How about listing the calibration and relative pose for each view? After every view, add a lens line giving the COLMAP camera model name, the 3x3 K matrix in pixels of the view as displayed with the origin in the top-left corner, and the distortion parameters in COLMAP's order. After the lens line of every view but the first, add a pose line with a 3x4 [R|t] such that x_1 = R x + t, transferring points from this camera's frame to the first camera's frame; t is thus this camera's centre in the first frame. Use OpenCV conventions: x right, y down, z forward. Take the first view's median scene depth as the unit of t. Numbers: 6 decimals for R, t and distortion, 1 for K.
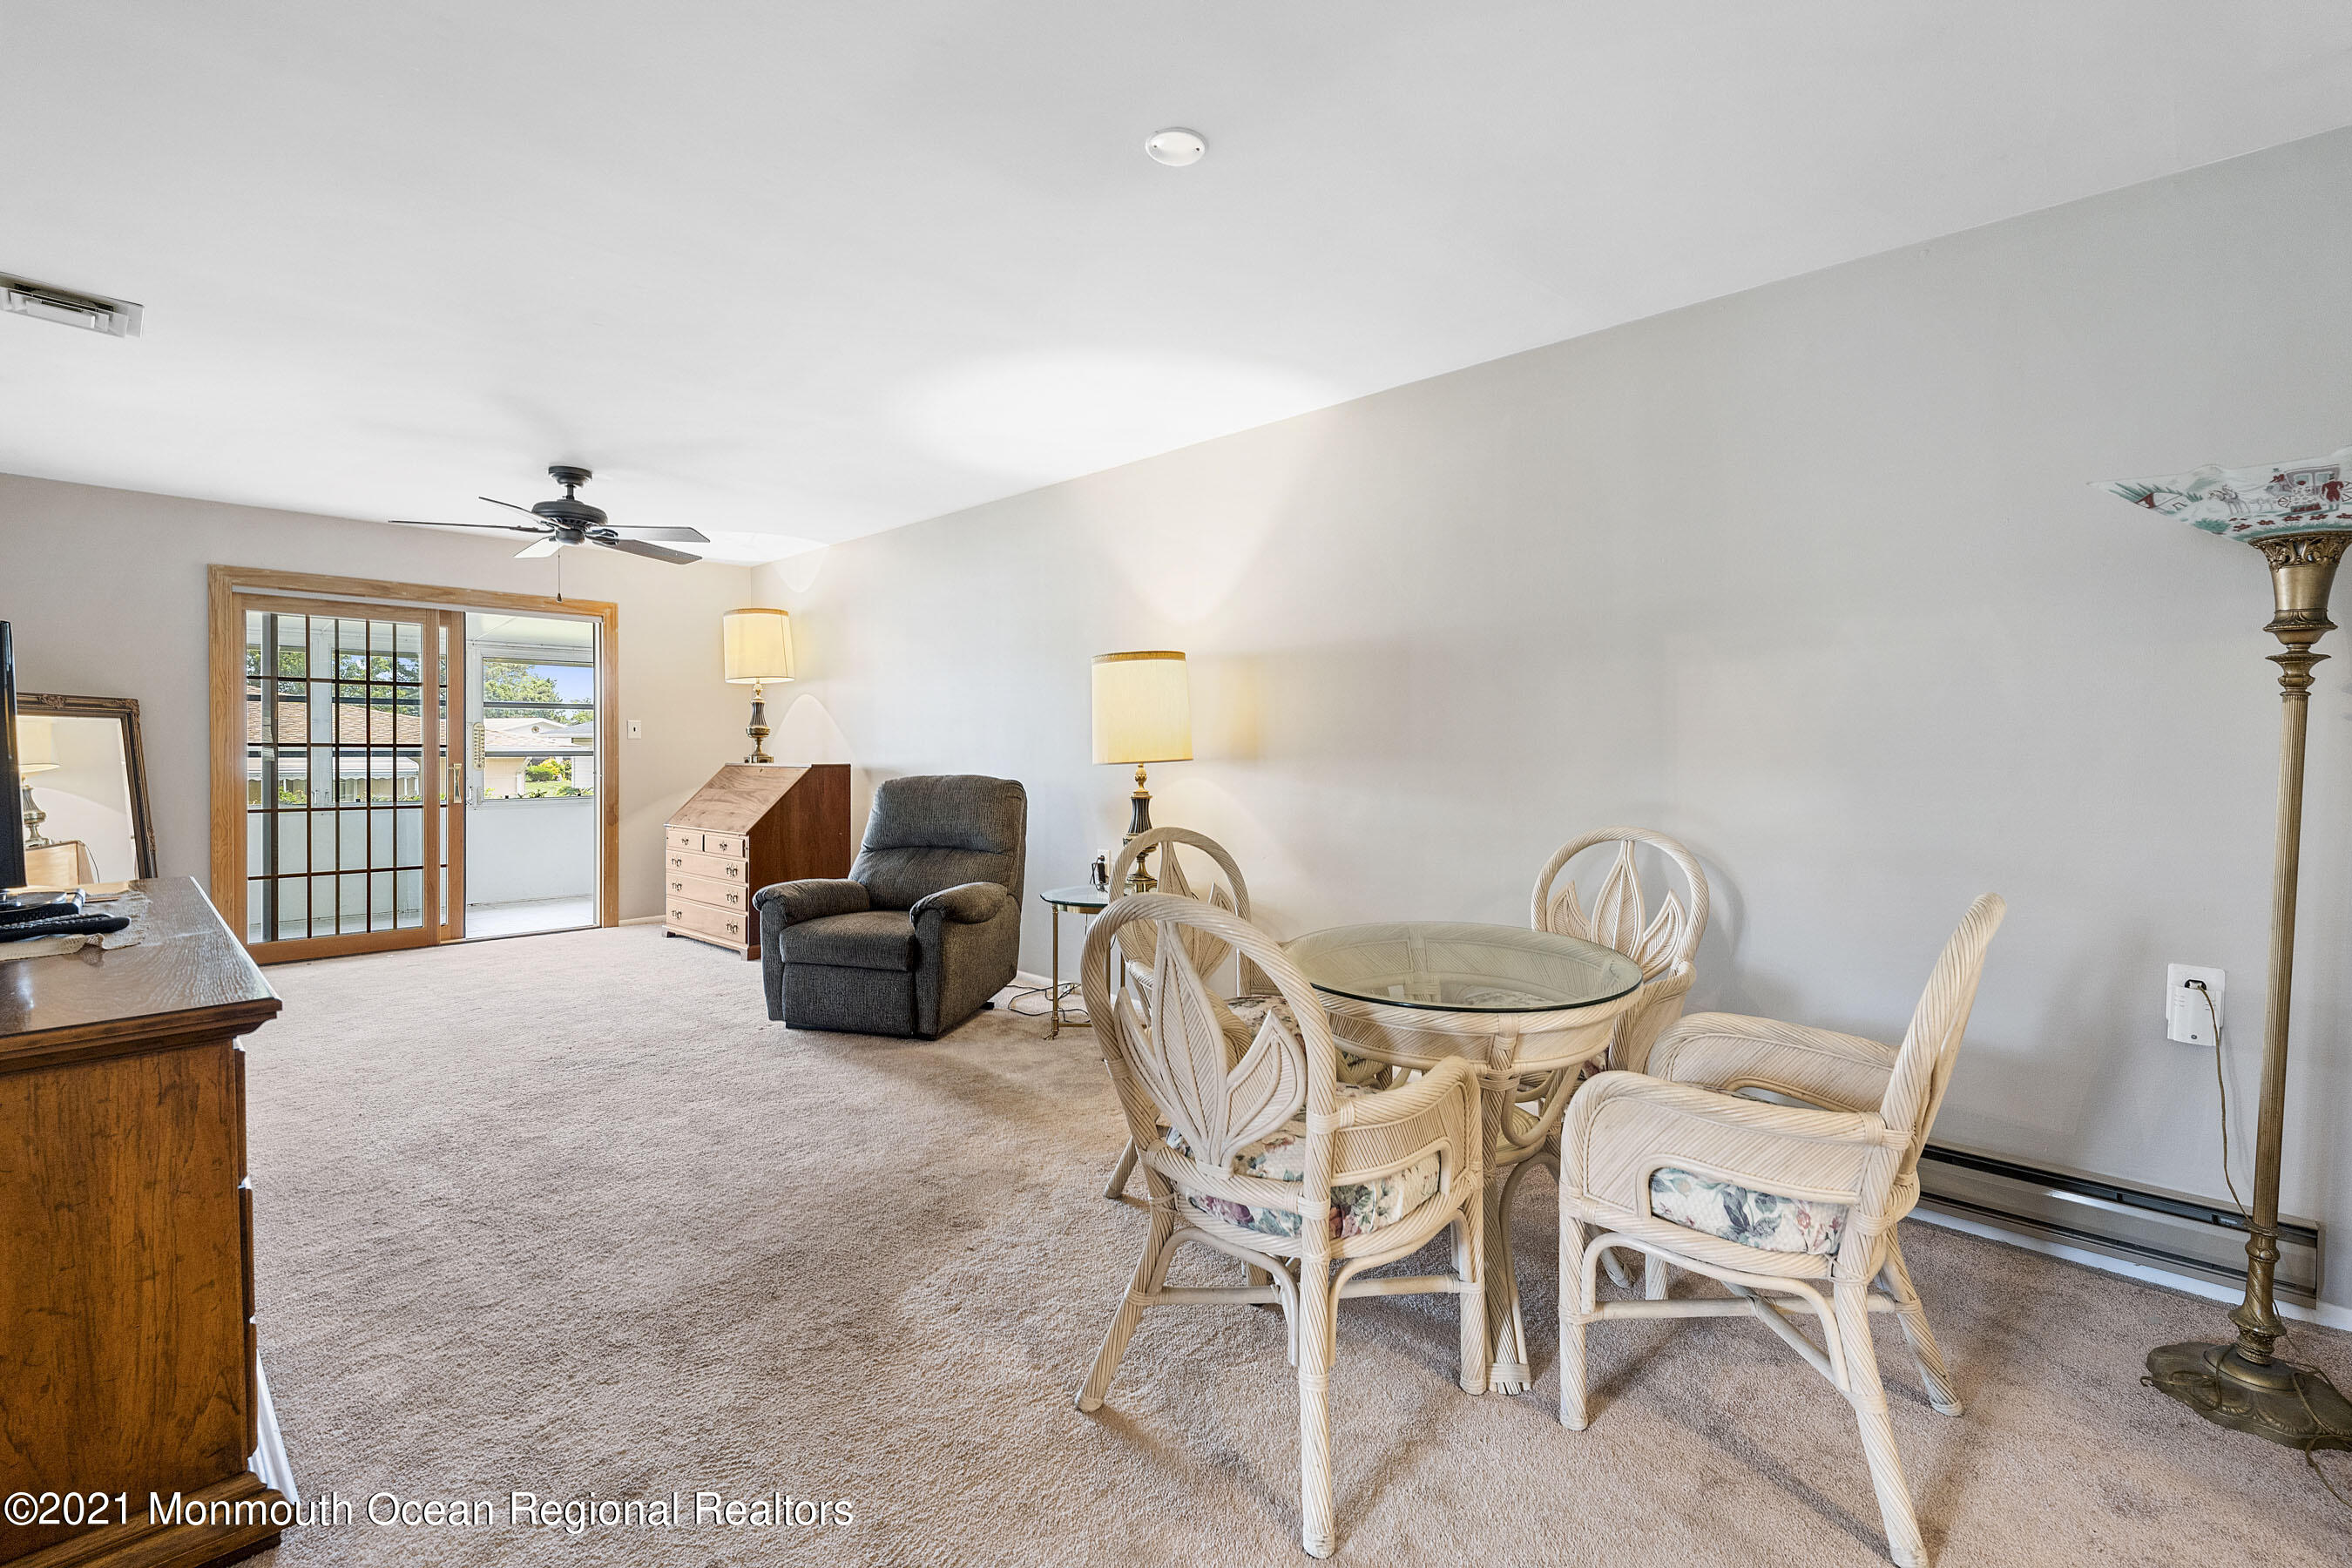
lens RADIAL K [[1057.0, 0, 1175.4], [0, 1057.0, 760.1], [0, 0, 1]] dist [0.033969, -0.020691]
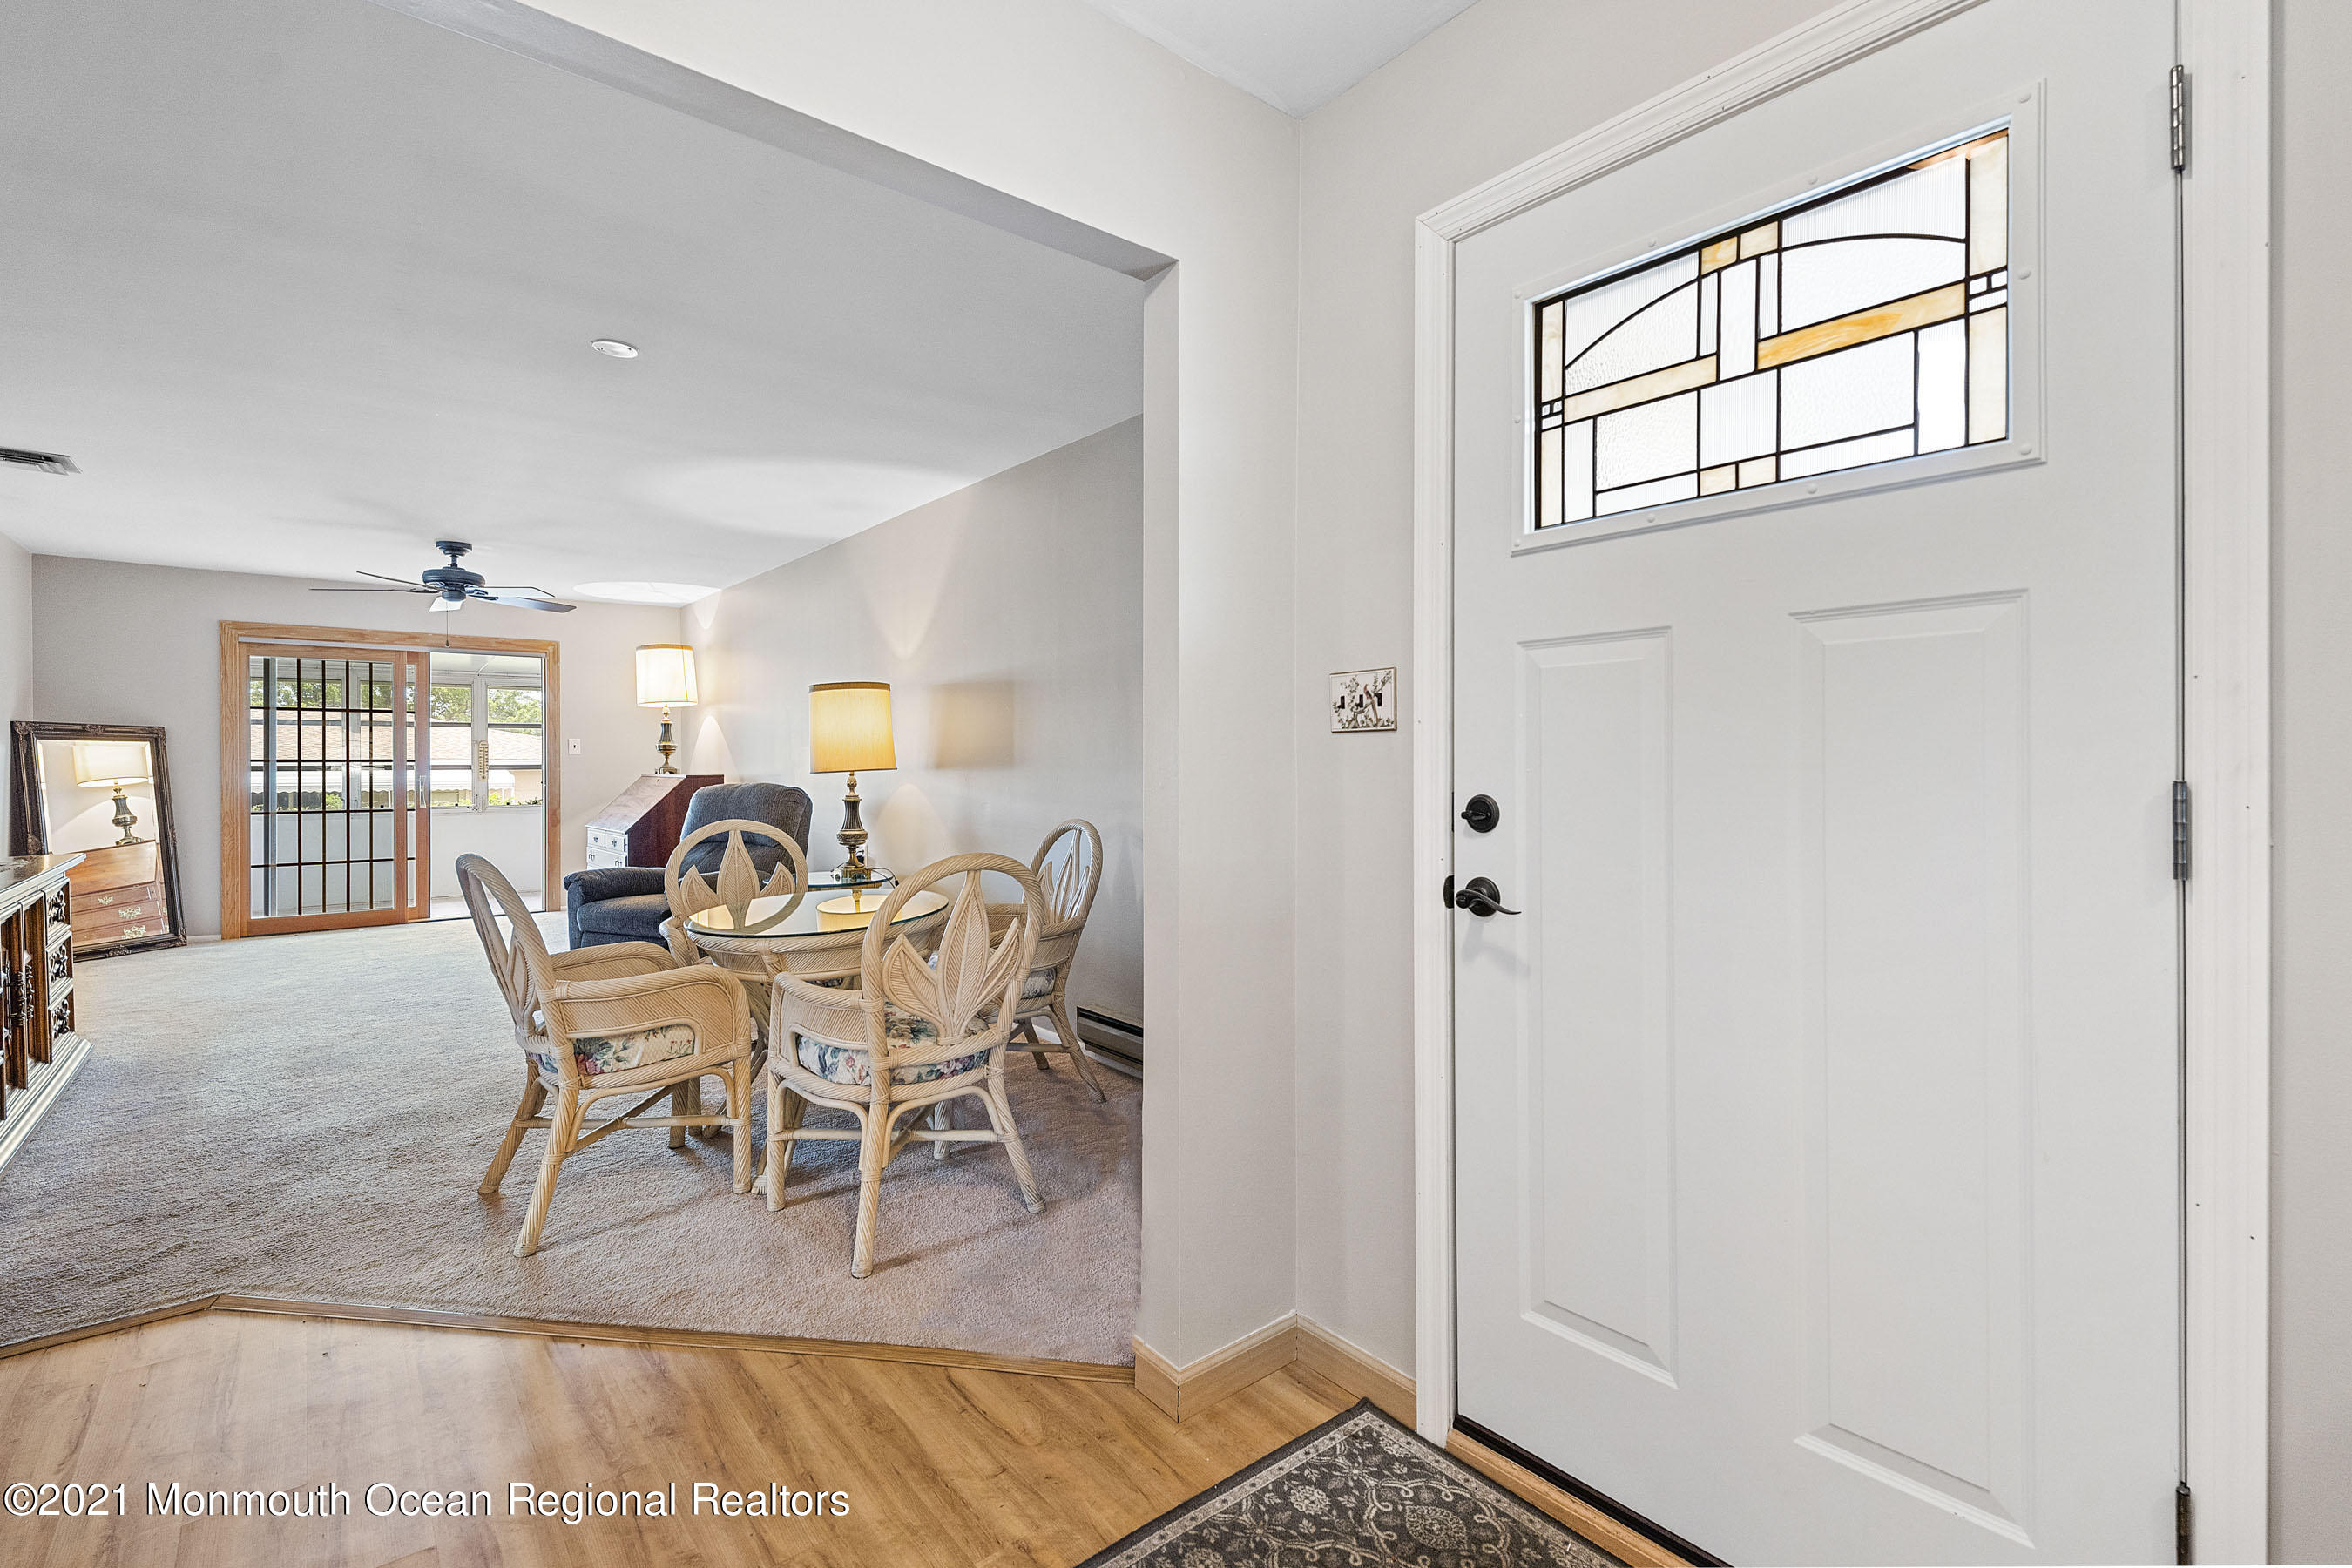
lens RADIAL K [[1048.2, 0, 1182.3], [0, 1048.2, 757.9], [0, 0, 1]] dist [-0.001259, -0.000447]
pose [[0.995996, -0.005556, -0.089227, 0.344389], [0.004415, 0.999906, -0.012979, 0.002729], [0.089290, 0.012534, 0.995927, -0.136199]]
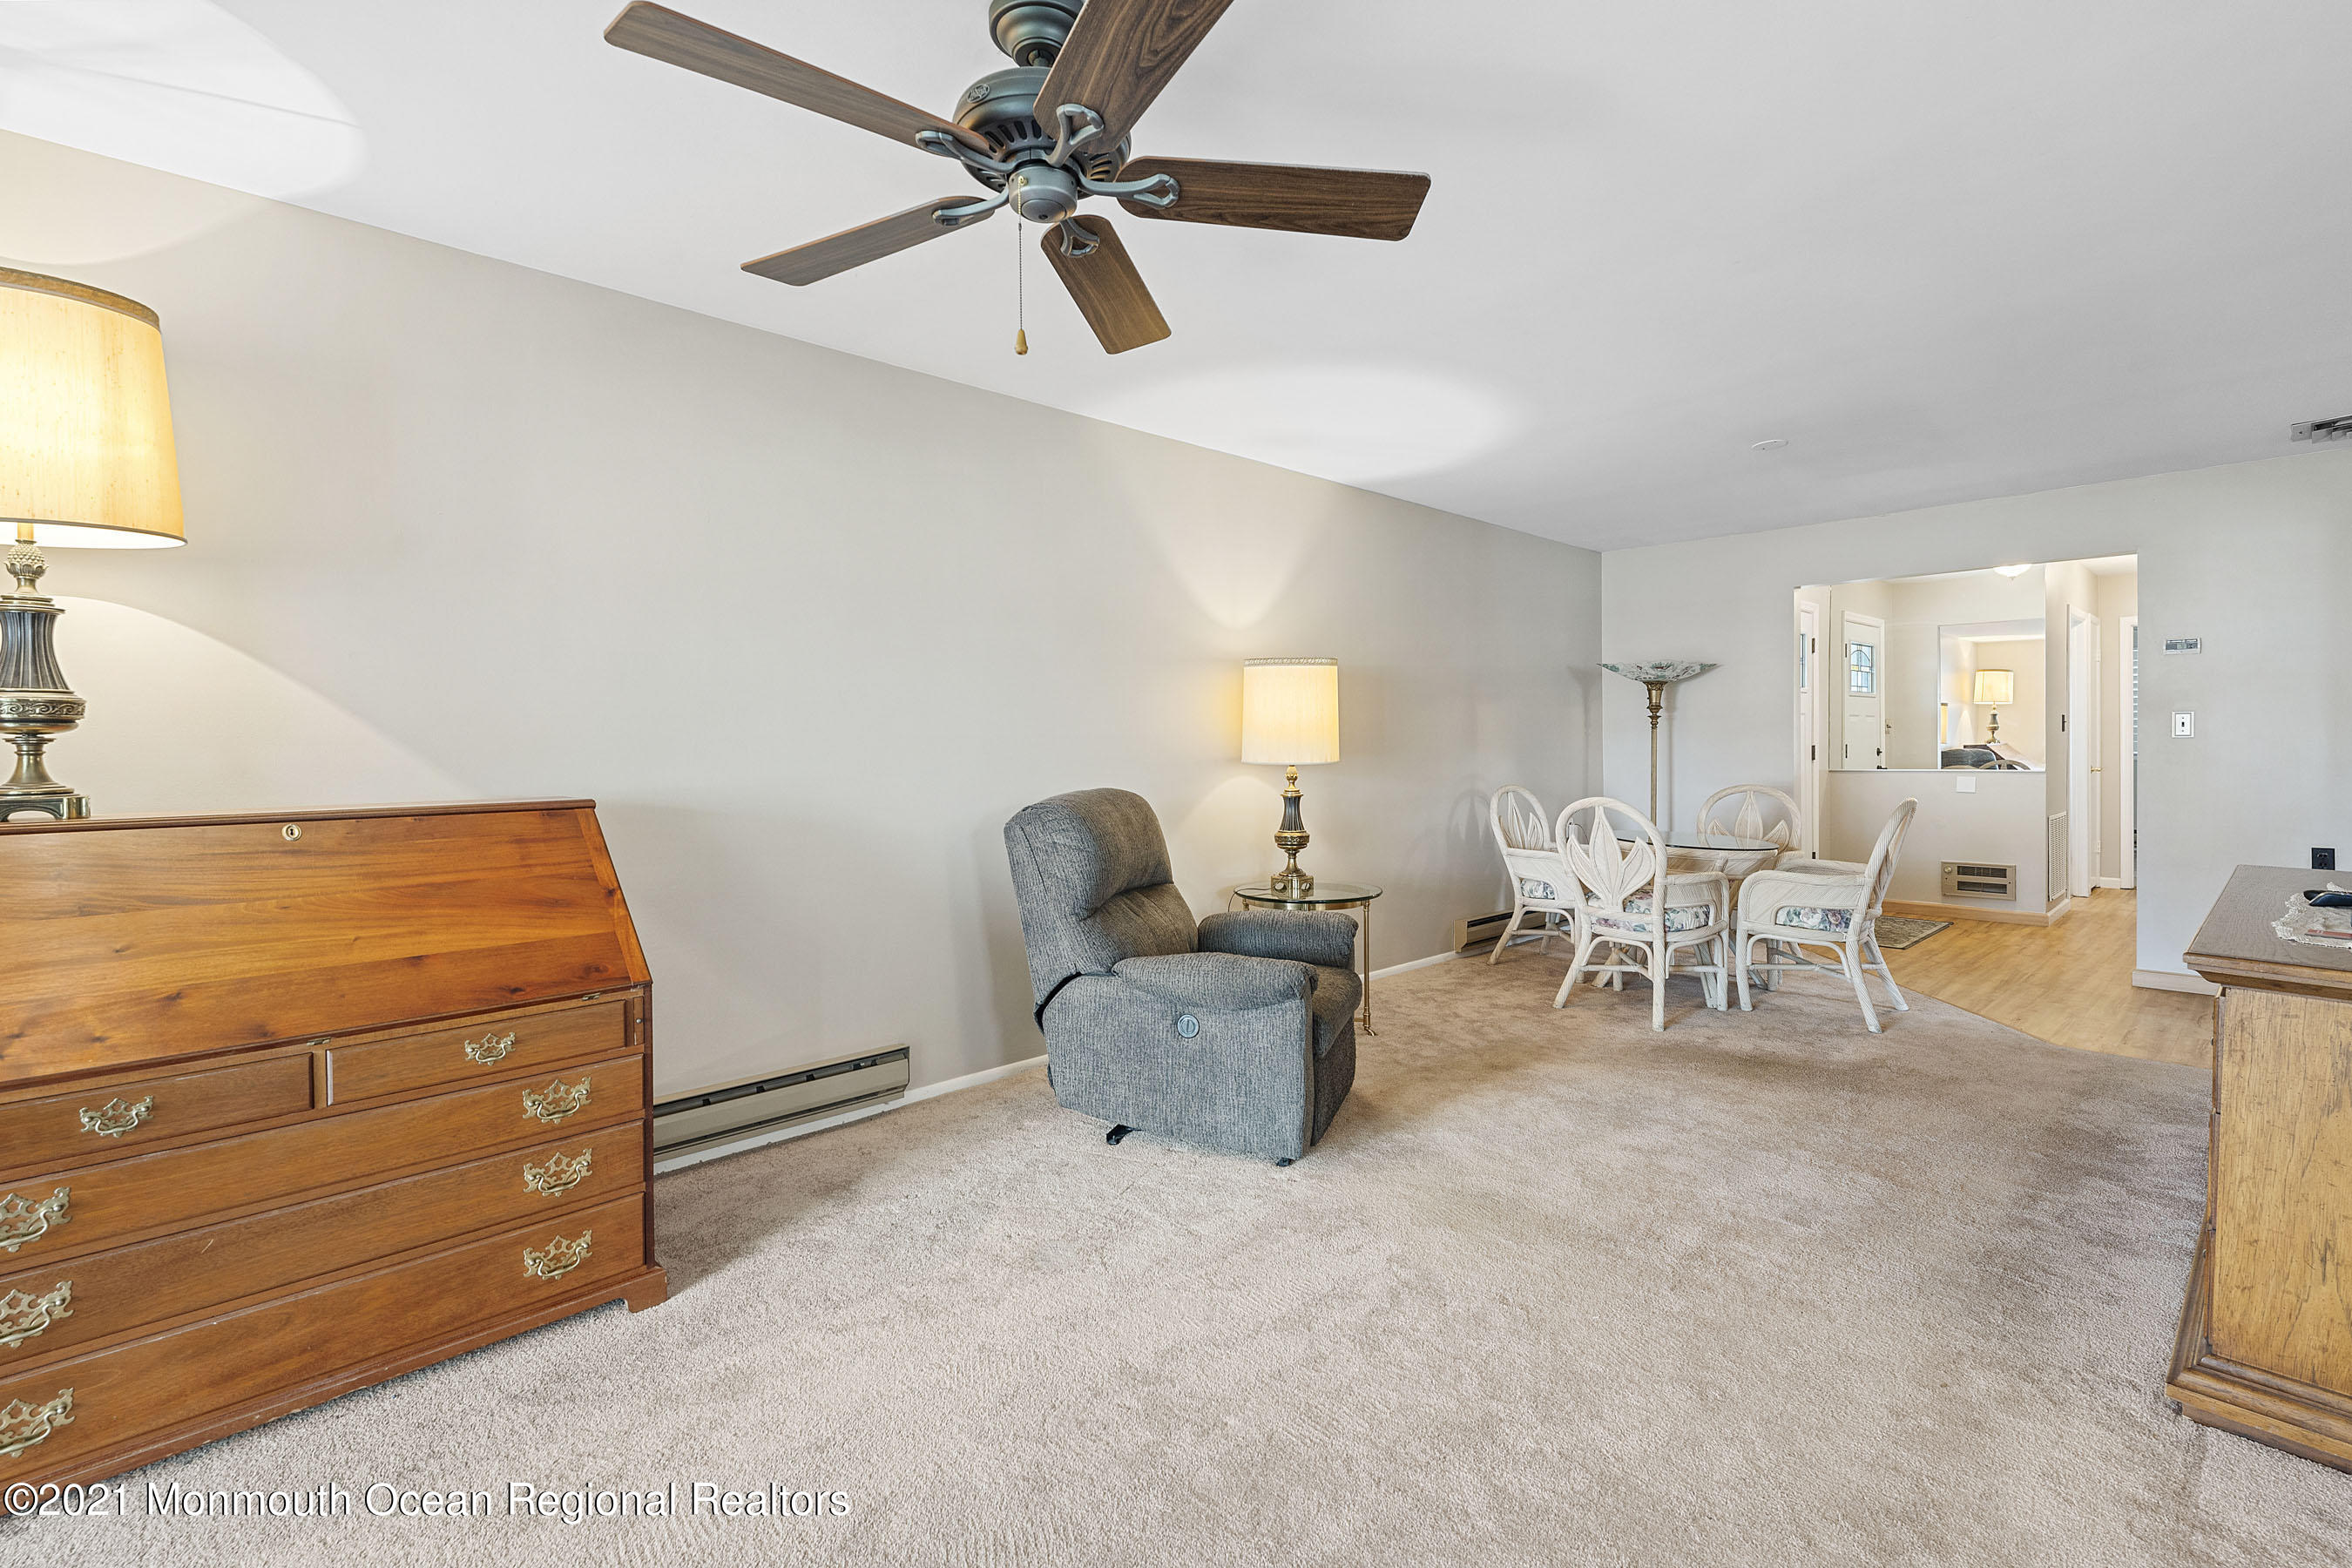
lens RADIAL K [[1070.9, 0, 1170.3], [0, 1070.9, 773.3], [0, 0, 1]] dist [0.032891, -0.000087]
pose [[0.030299, -0.018791, 0.999364, -3.076969], [0.017642, 0.999678, 0.018262, -0.007524], [-0.999385, 0.017078, 0.030621, 3.053233]]
